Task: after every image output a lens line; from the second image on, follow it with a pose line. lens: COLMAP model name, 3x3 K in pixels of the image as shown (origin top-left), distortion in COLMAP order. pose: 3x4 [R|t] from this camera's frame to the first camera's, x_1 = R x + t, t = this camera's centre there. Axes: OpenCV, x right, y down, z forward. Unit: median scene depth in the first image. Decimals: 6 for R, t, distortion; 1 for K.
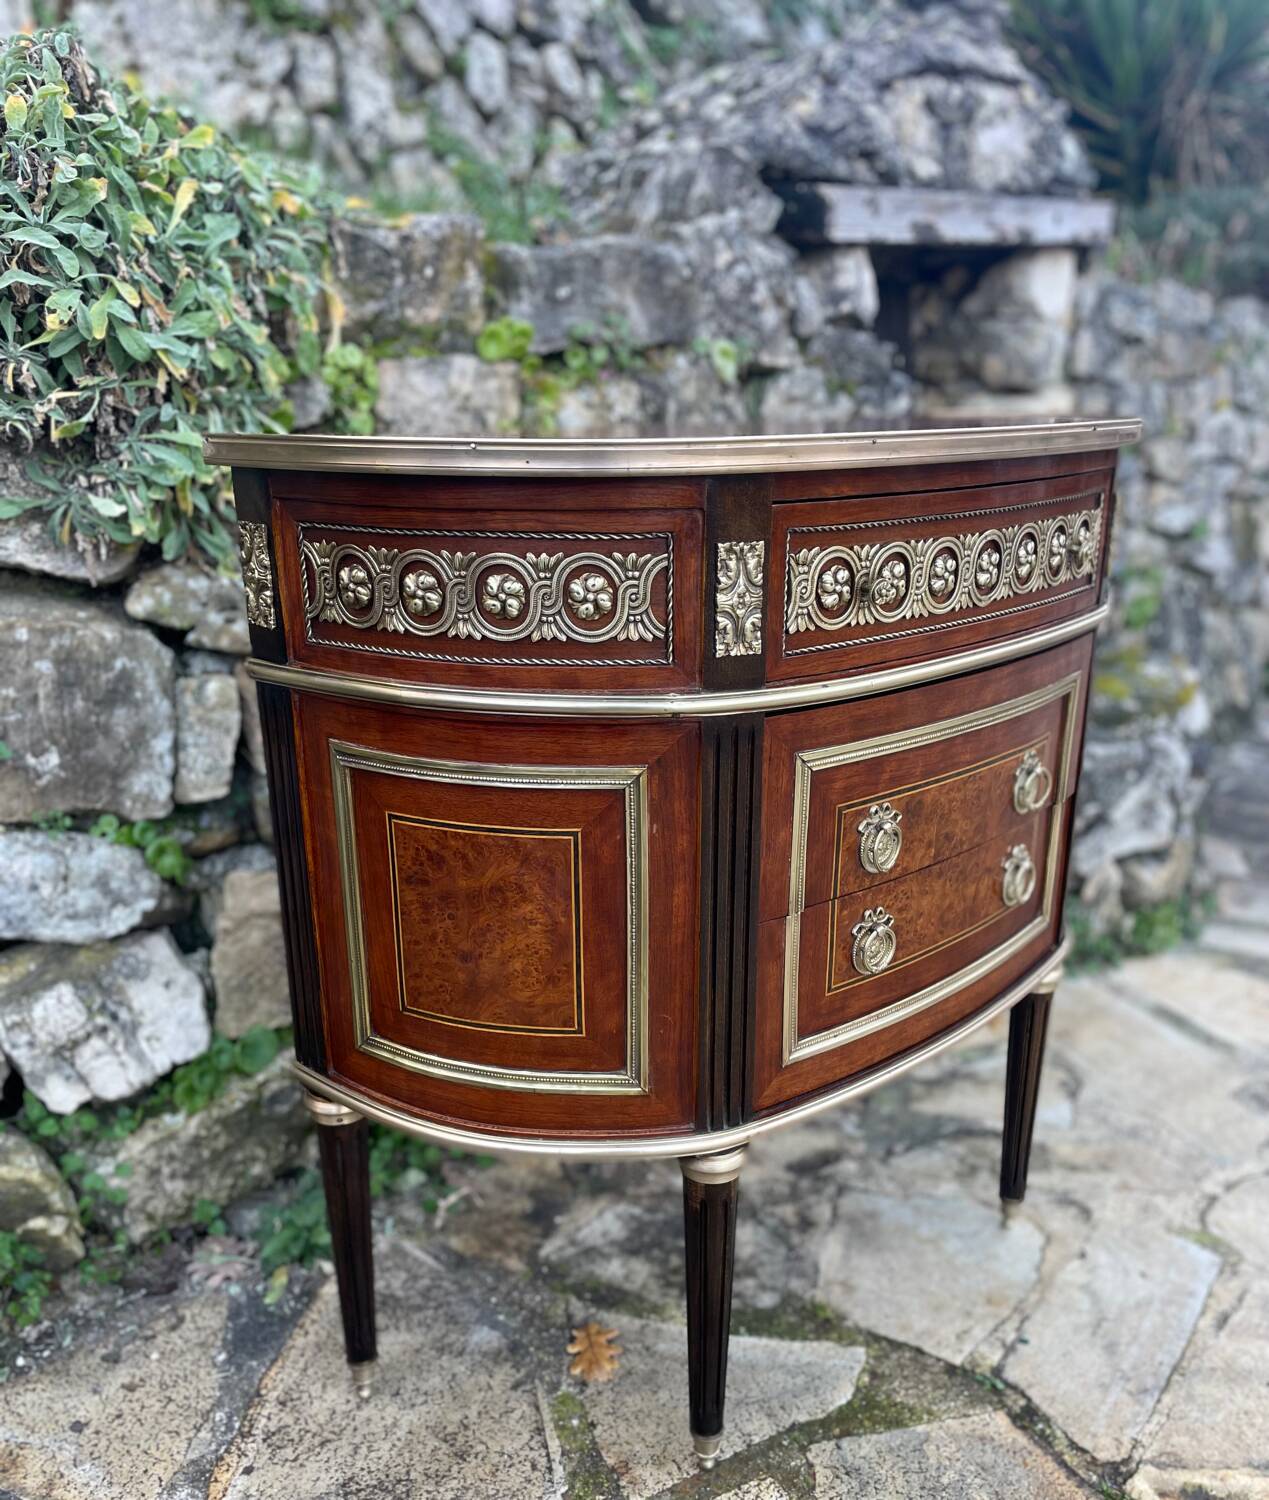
lens RADIAL K [[1313.7, 0, 659.8], [0, 1313.7, 841.1], [0, 0, 1]] dist [0.063734, -0.096727]
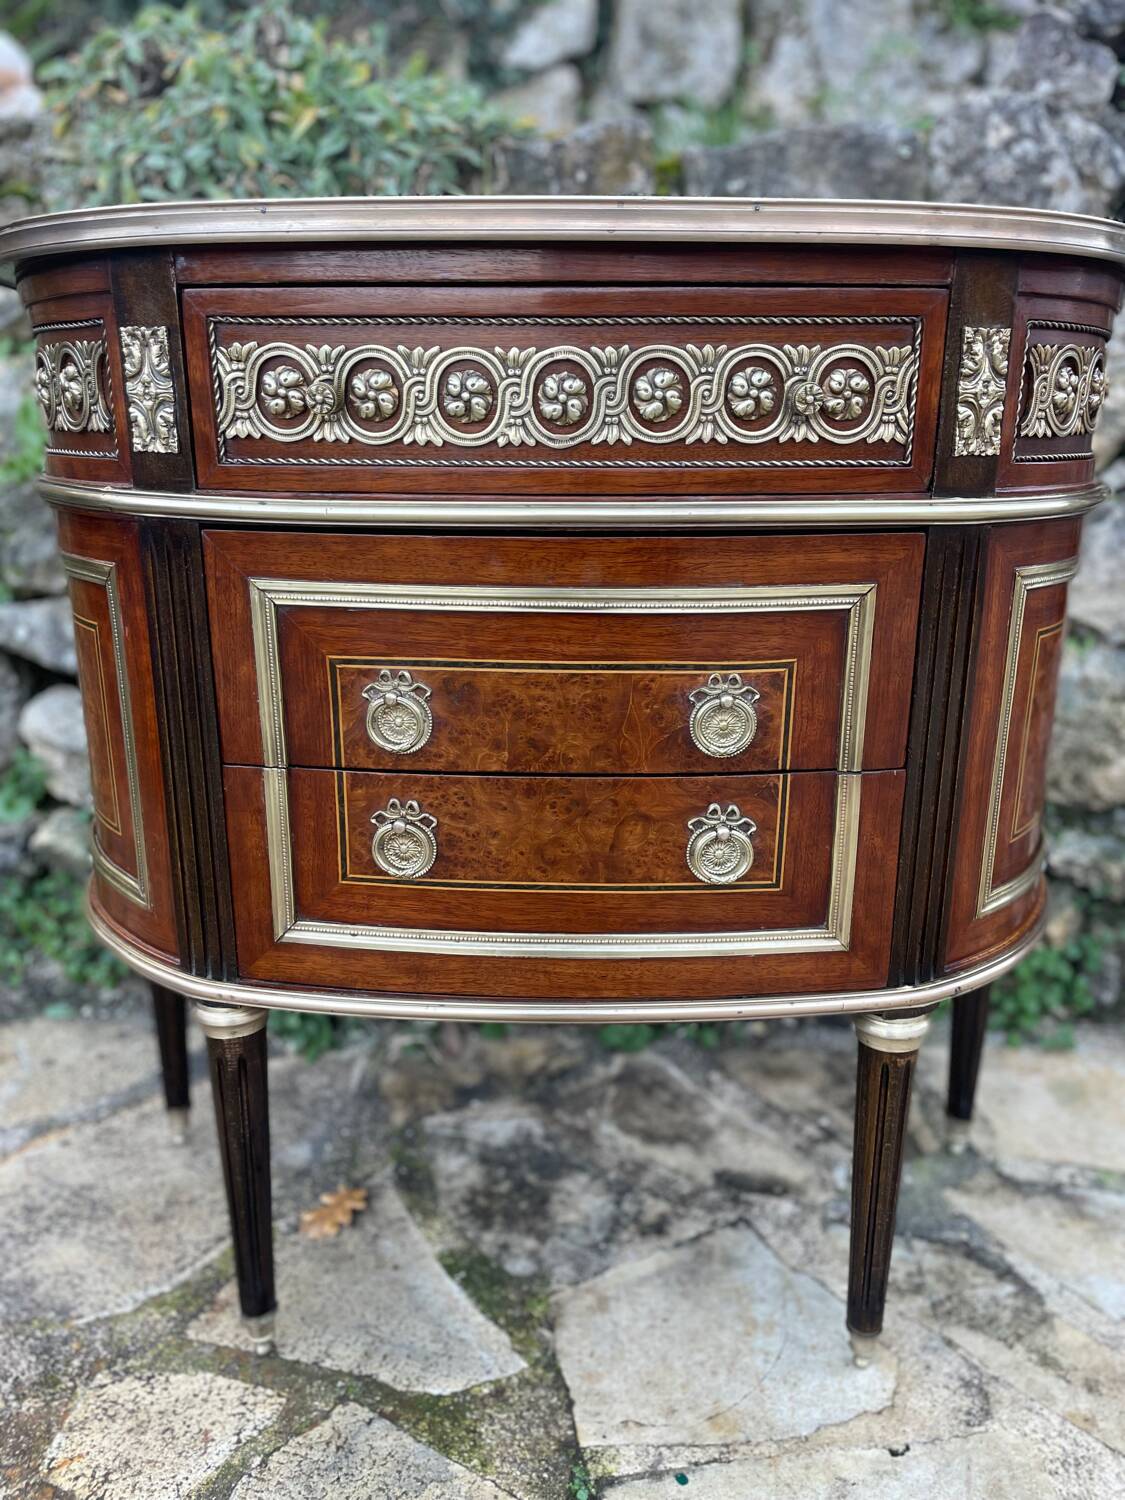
lens RADIAL K [[1155.7, 0, 564.7], [0, 1155.7, 747.2], [0, 0, 1]] dist [0.064243, -0.103874]
pose [[0.692924, 0.200392, -0.692604, 0.593445], [-0.241461, 0.969628, 0.038970, -0.027447], [0.679377, 0.140233, 0.720265, 0.427612]]
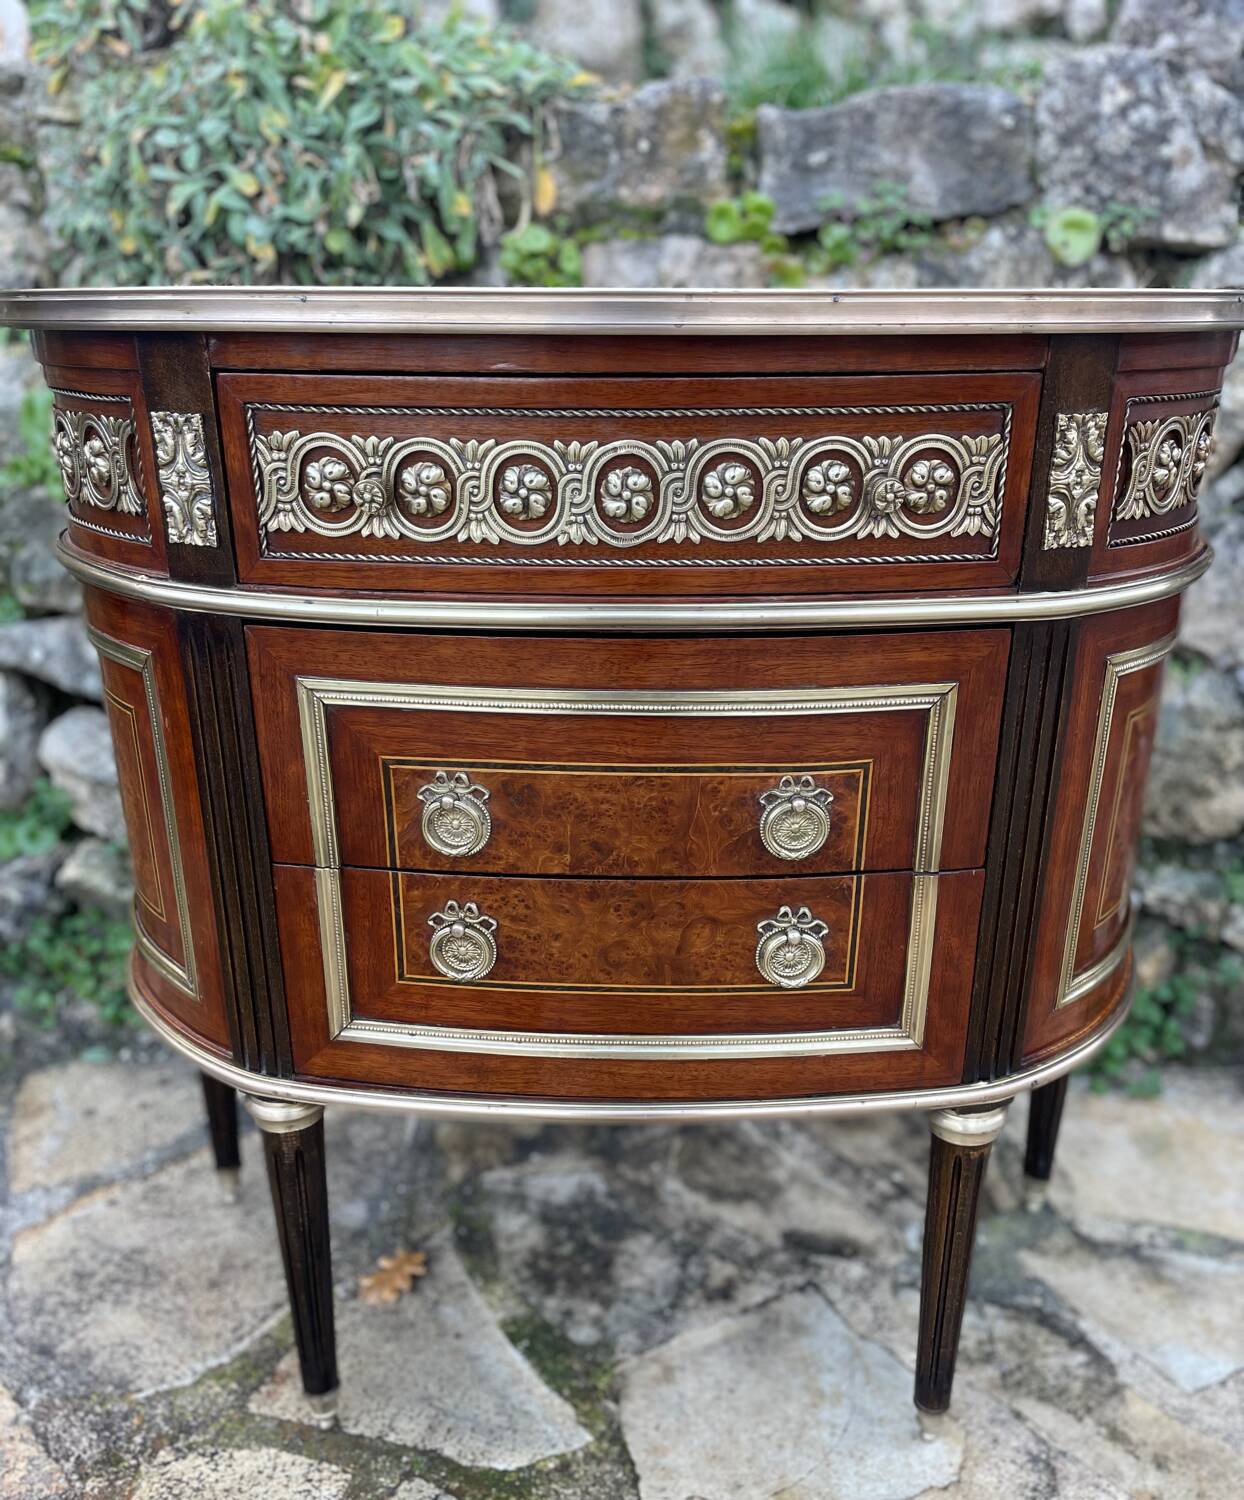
lens RADIAL K [[1278.1, 0, 622.3], [0, 1278.1, 822.3], [0, 0, 1]] dist [0.062291, -0.099025]
pose [[0.692810, 0.266044, -0.670250, 0.597794], [-0.238301, 0.961705, 0.135410, -0.100033], [0.680608, 0.065908, 0.729678, 0.393689]]
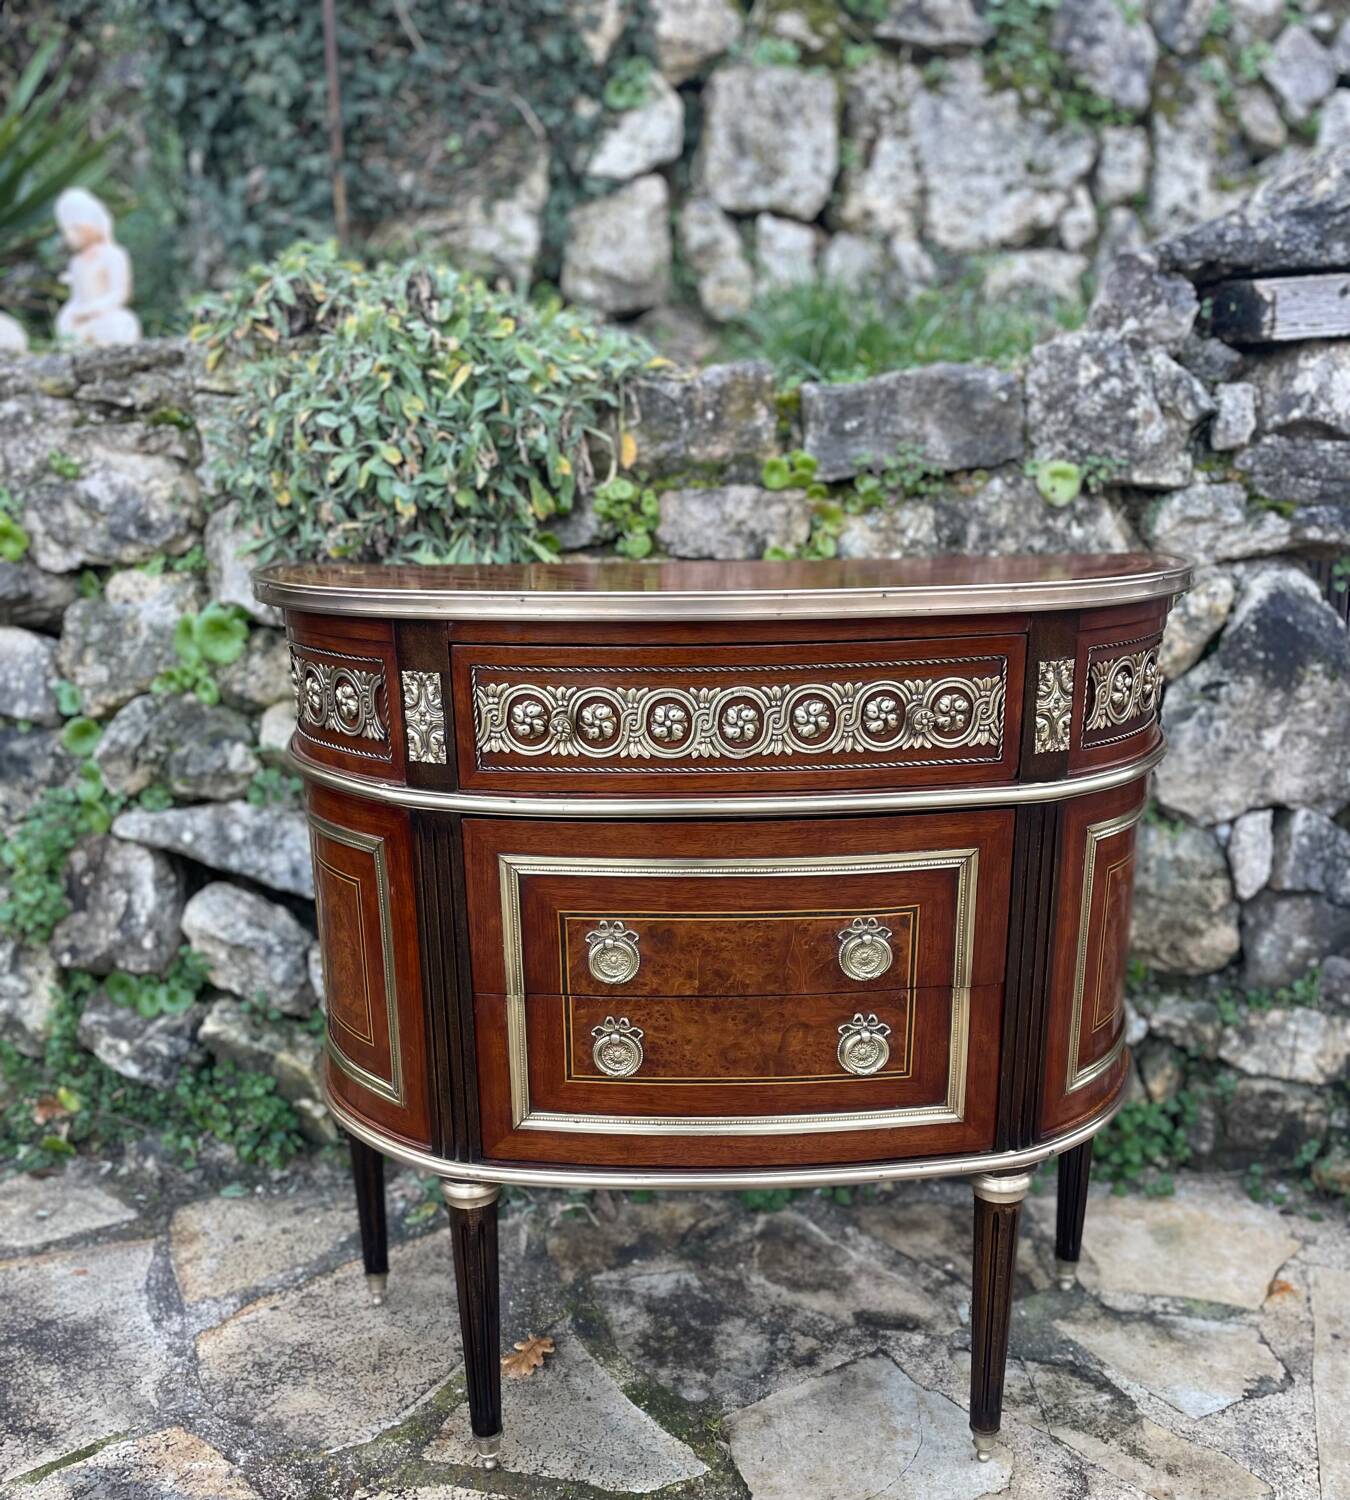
lens RADIAL K [[1396.3, 0, 671.4], [0, 1396.3, 884.9], [0, 0, 1]] dist [0.032072, 0.000000]
pose [[0.716396, 0.197120, -0.669269, 0.753595], [-0.217035, 0.974628, 0.054739, -0.102130], [0.663078, 0.106040, 0.741001, 0.136760]]
